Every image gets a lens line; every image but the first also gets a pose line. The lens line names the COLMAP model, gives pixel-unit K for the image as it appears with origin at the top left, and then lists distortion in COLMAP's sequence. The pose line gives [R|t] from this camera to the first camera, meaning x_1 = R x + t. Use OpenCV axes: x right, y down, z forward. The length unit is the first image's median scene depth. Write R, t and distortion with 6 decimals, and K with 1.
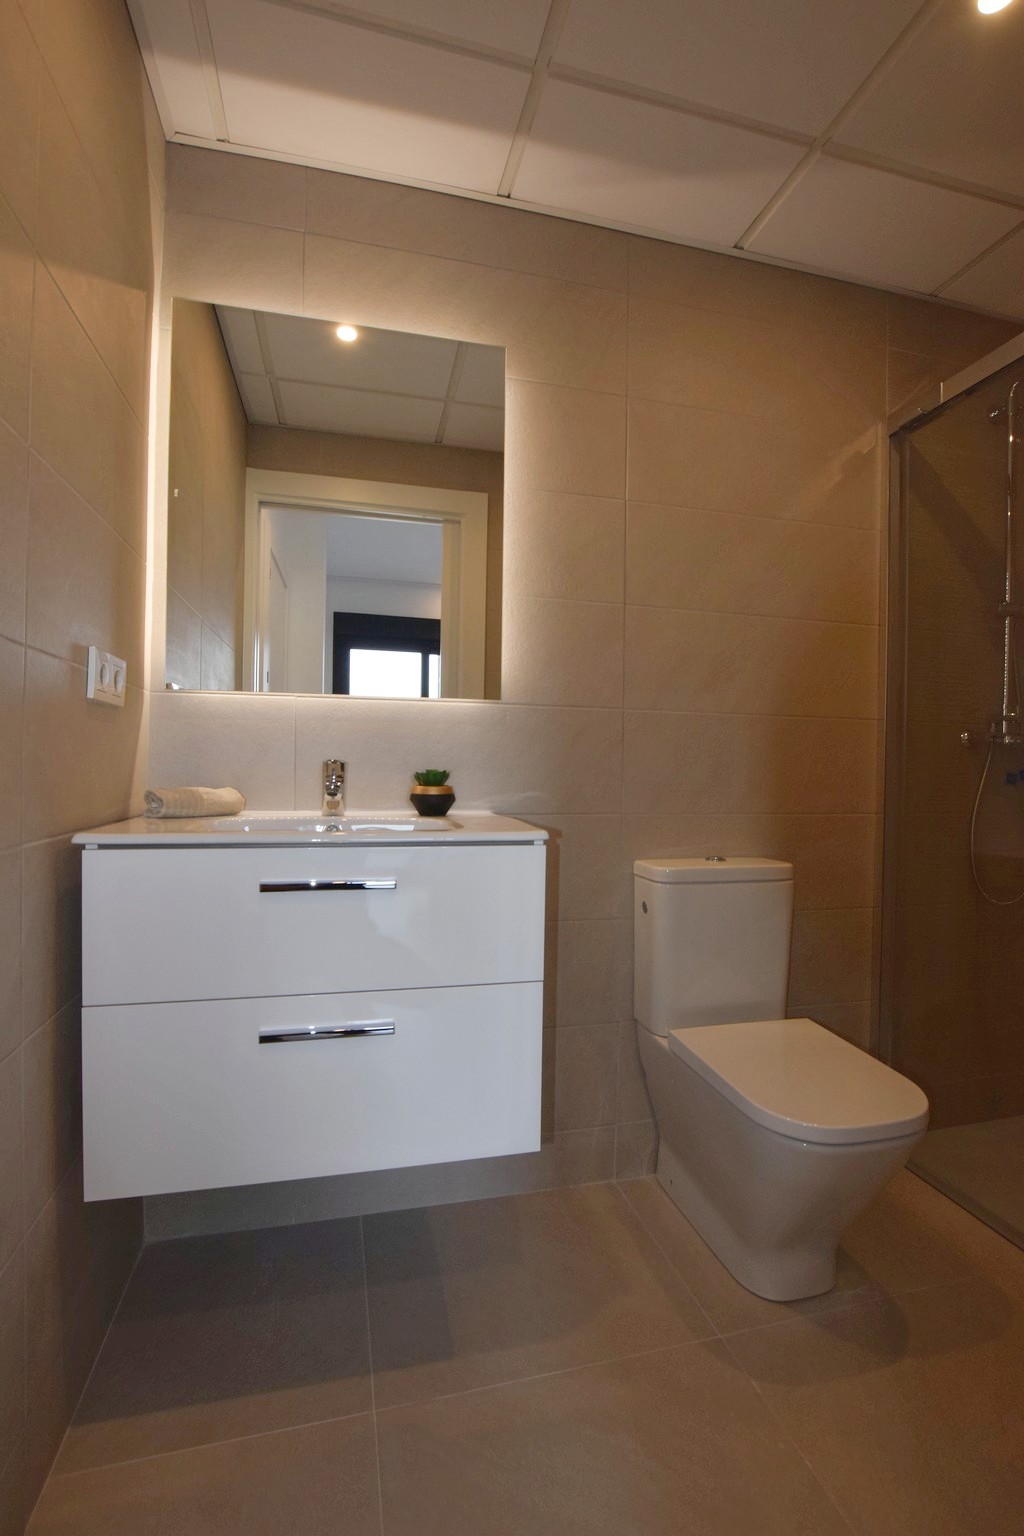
lens RADIAL K [[681.7, 0, 504.3], [0, 681.7, 771.9], [0, 0, 1]] dist [-0.030853, 0.003596]
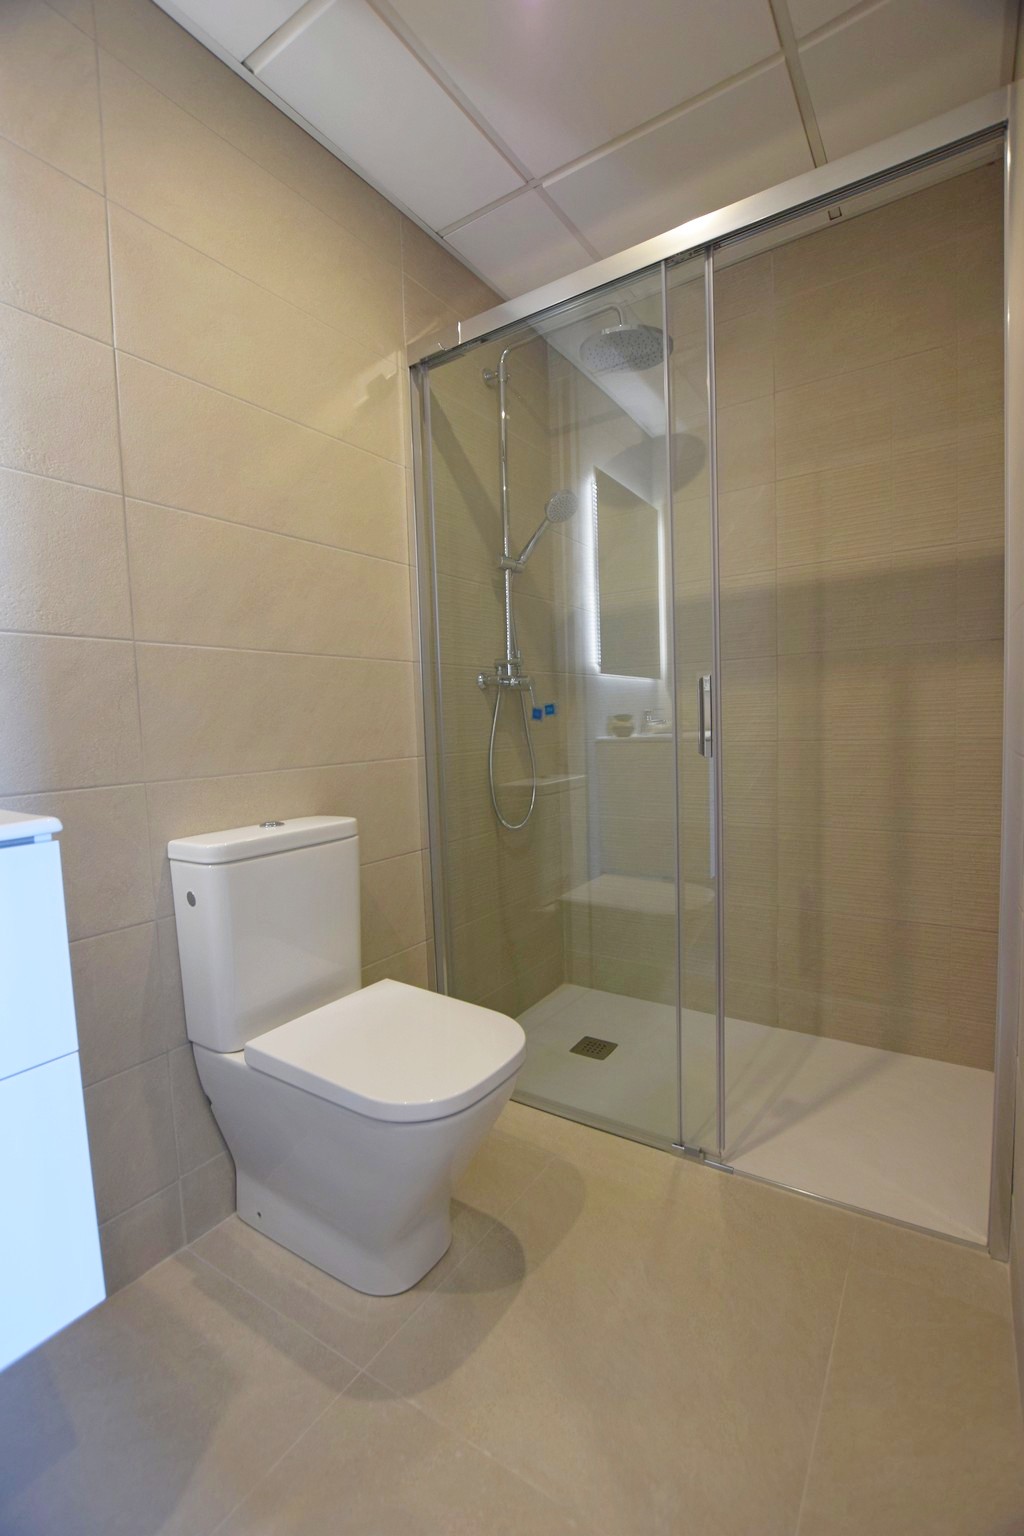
lens RADIAL K [[681.7, 0, 513.0], [0, 681.7, 773.6], [0, 0, 1]] dist [-0.030853, 0.003596]
pose [[0.733818, -0.094065, 0.672802, -0.029125], [0.051909, 0.995236, 0.082527, 0.012403], [-0.677360, -0.025635, 0.735205, 0.187643]]
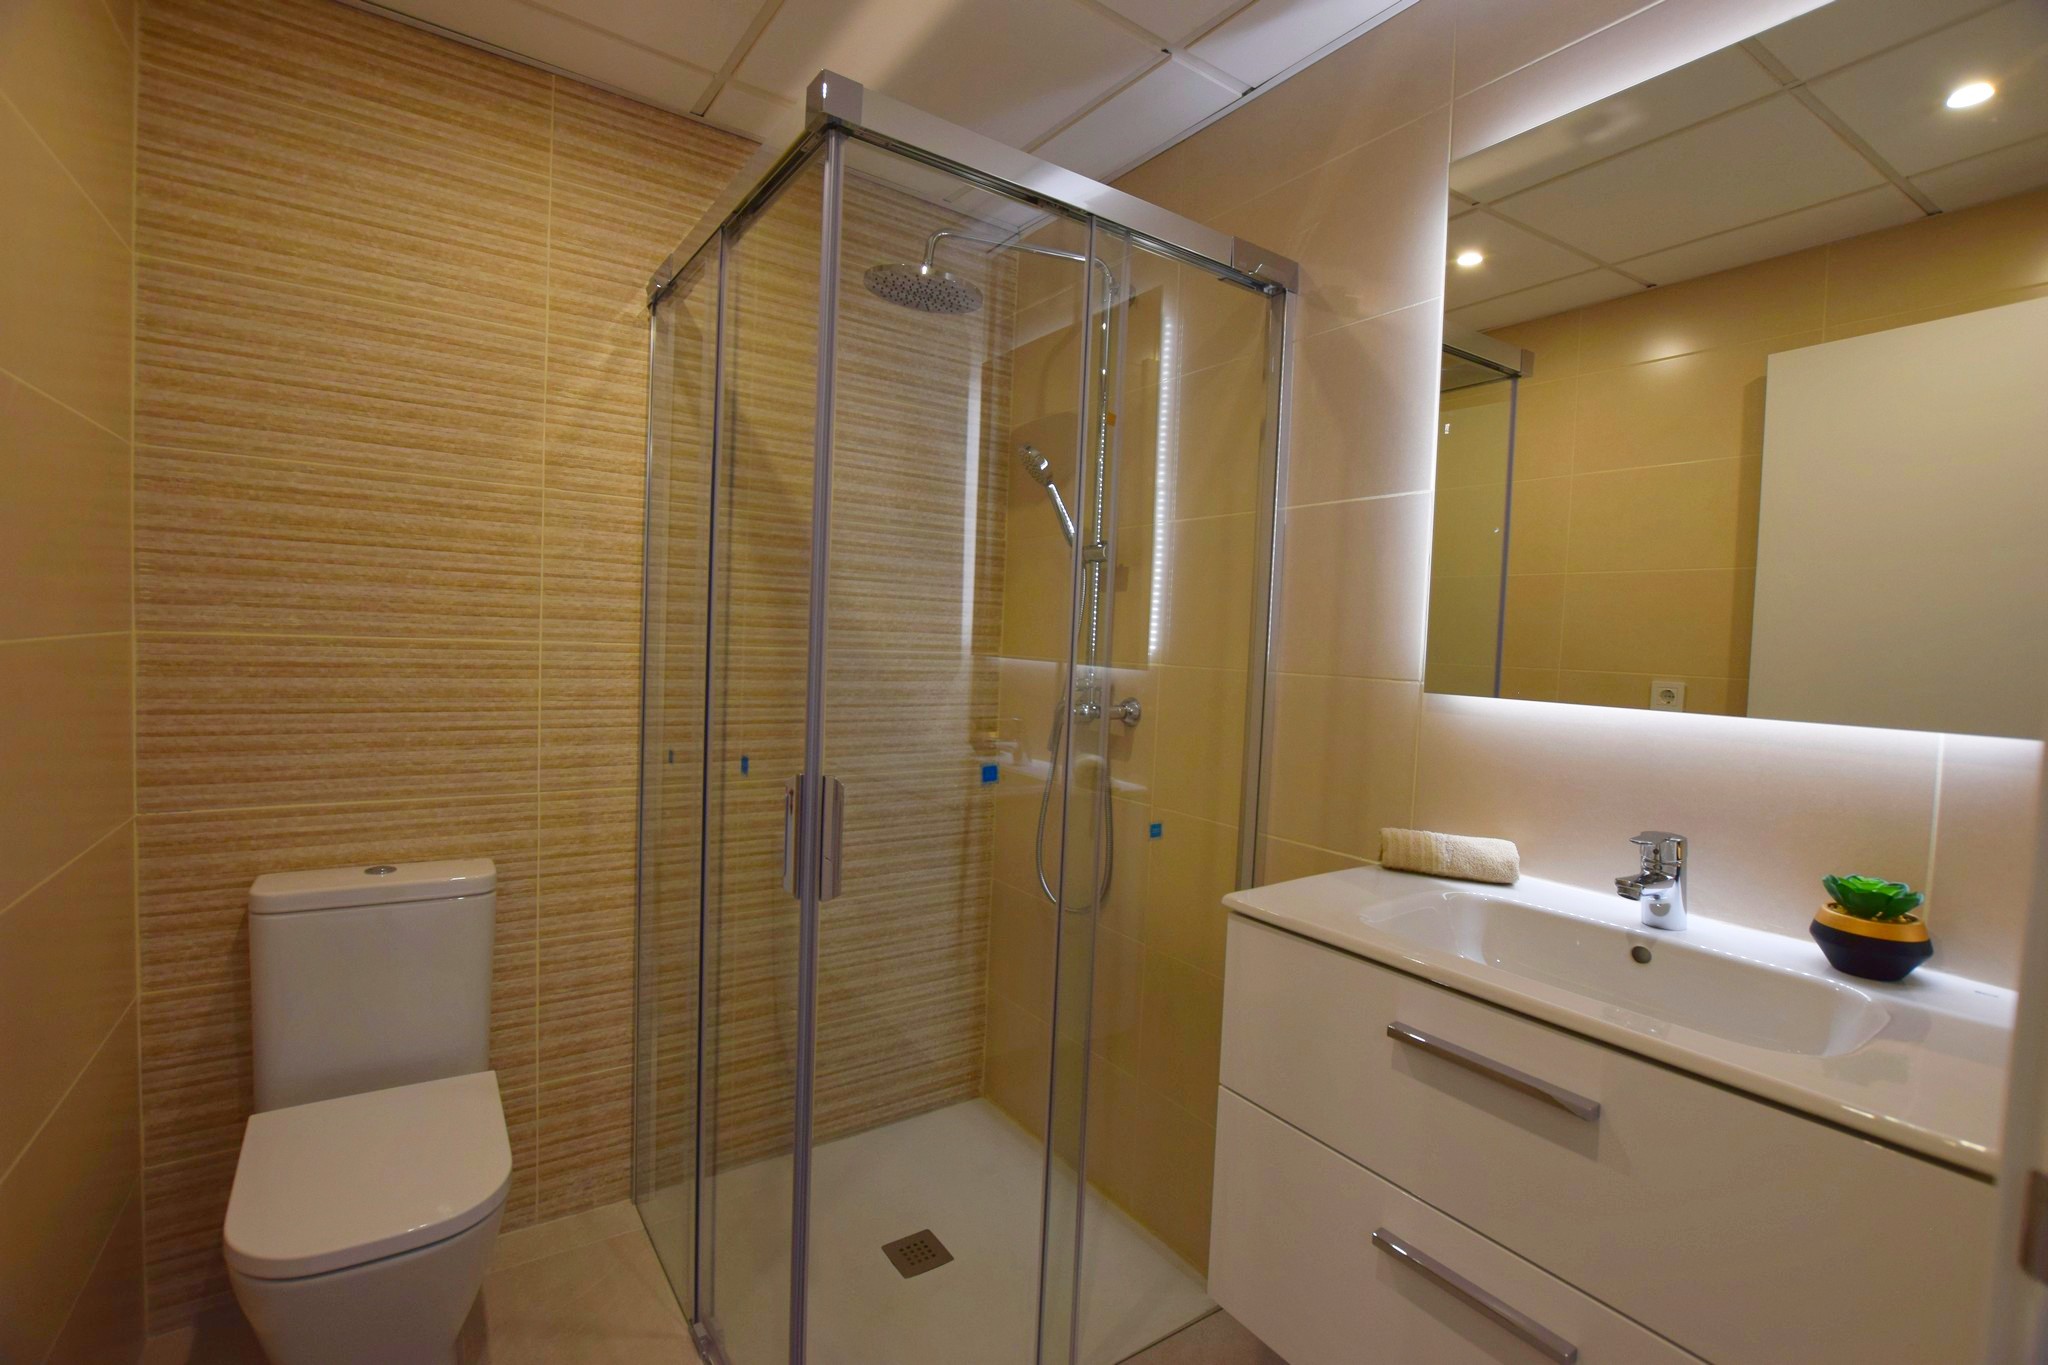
lens RADIAL K [[908.9, 0, 1023.9], [0, 908.9, 677.0], [0, 0, 1]] dist [-0.030853, 0.003596]
pose [[0.358472, 0.051250, -0.932133, 0.260387], [-0.049227, 0.998140, 0.035948, -0.140521], [0.932242, 0.033000, 0.360328, 0.153191]]
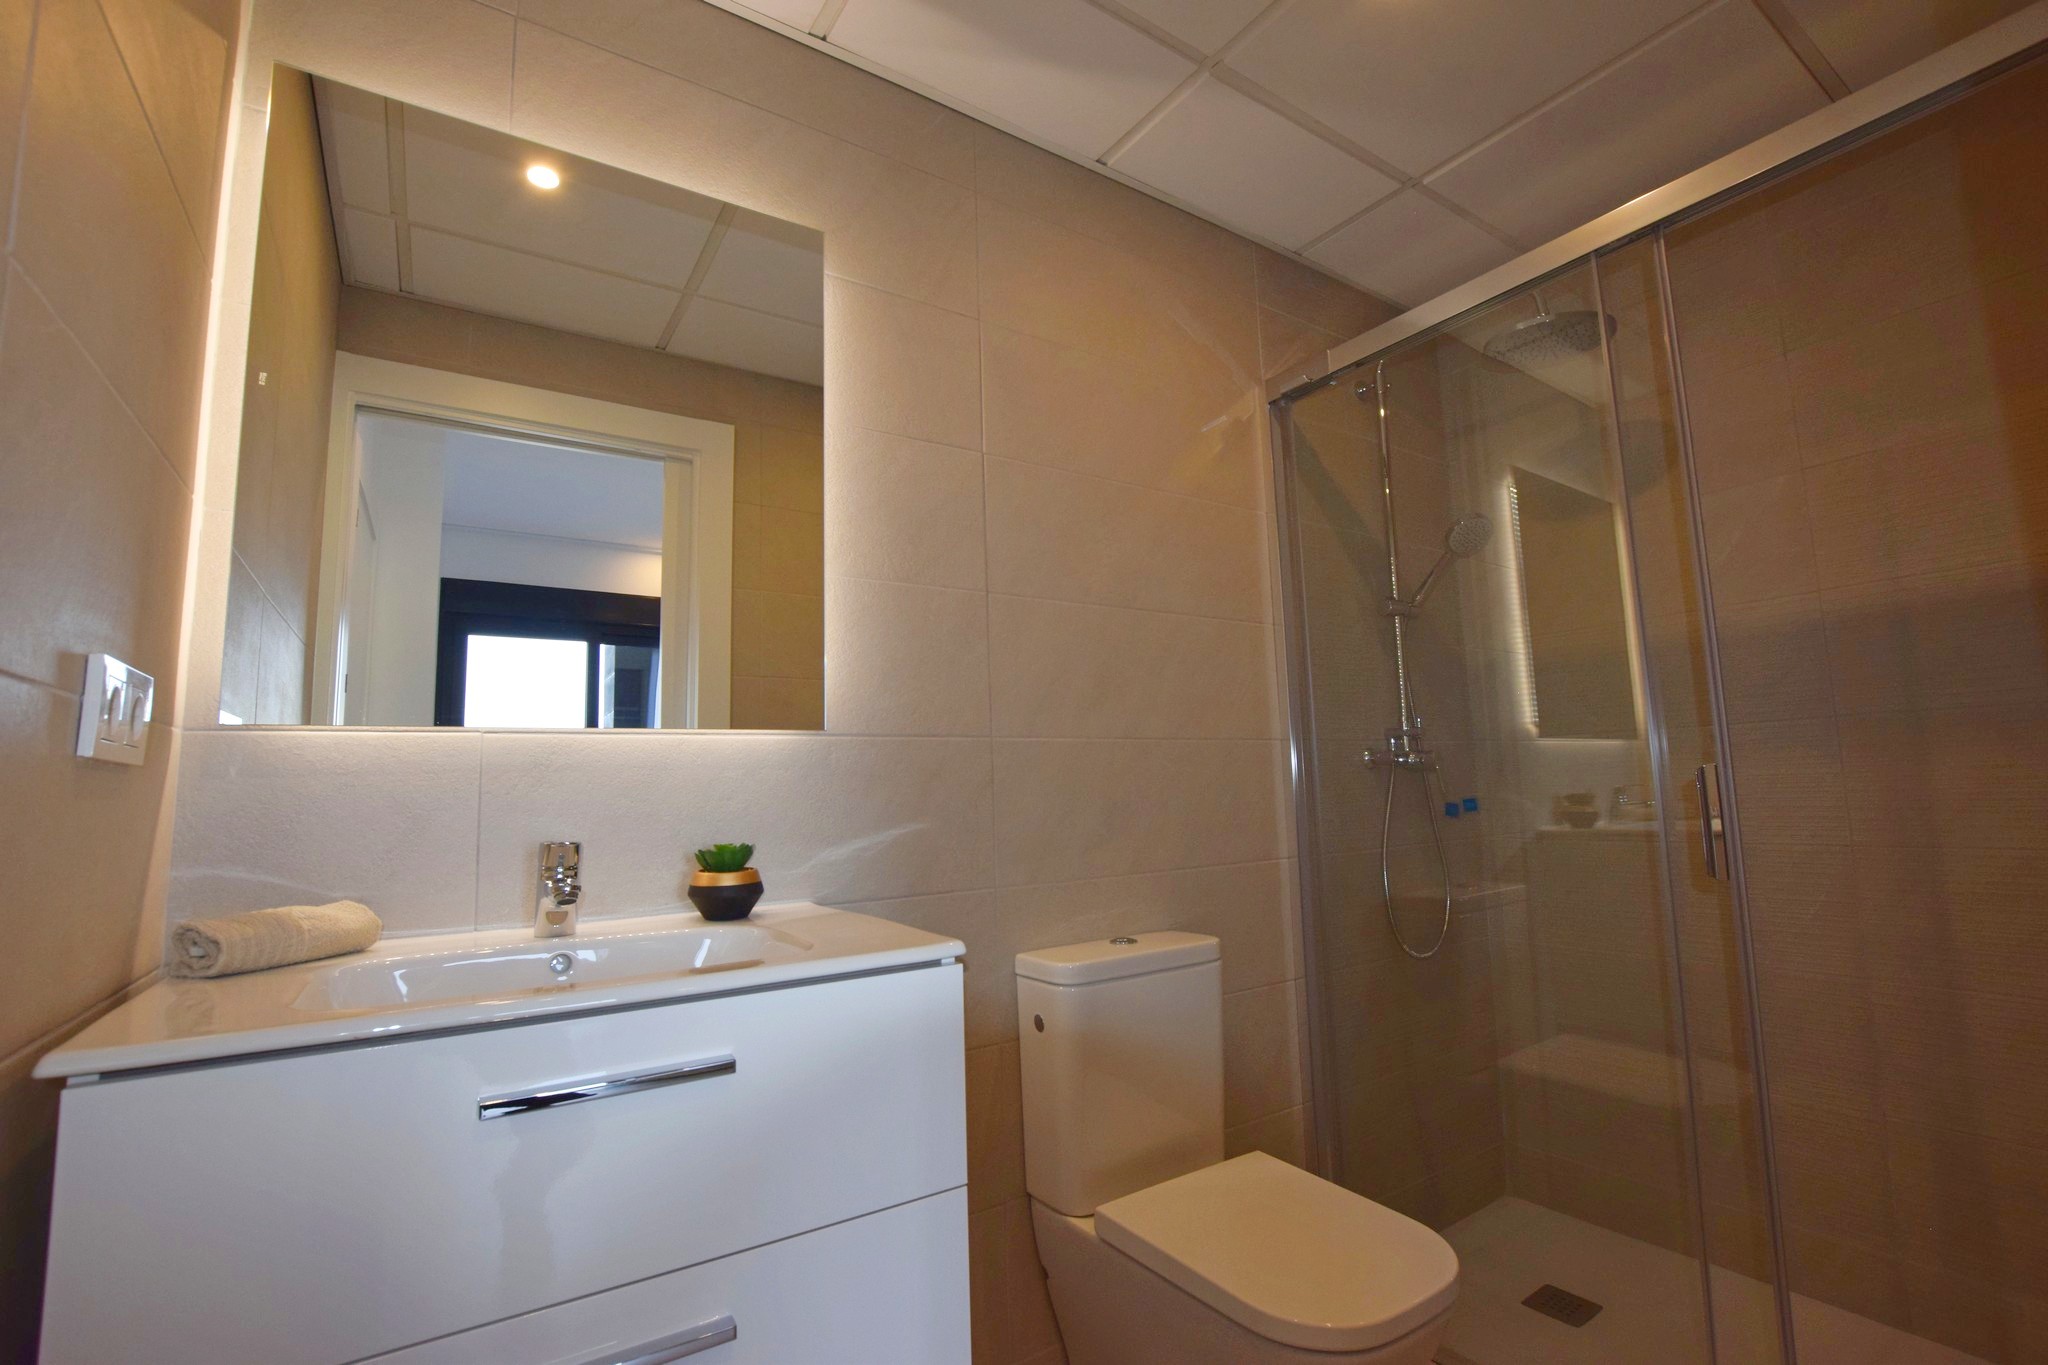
lens RADIAL K [[908.9, 0, 1019.2], [0, 908.9, 679.2], [0, 0, 1]] dist [-0.030853, 0.003596]
pose [[0.938527, -0.002250, 0.345198, -0.128416], [0.047078, 0.991470, -0.121535, -0.036740], [-0.341980, 0.130315, 0.930628, 0.104043]]
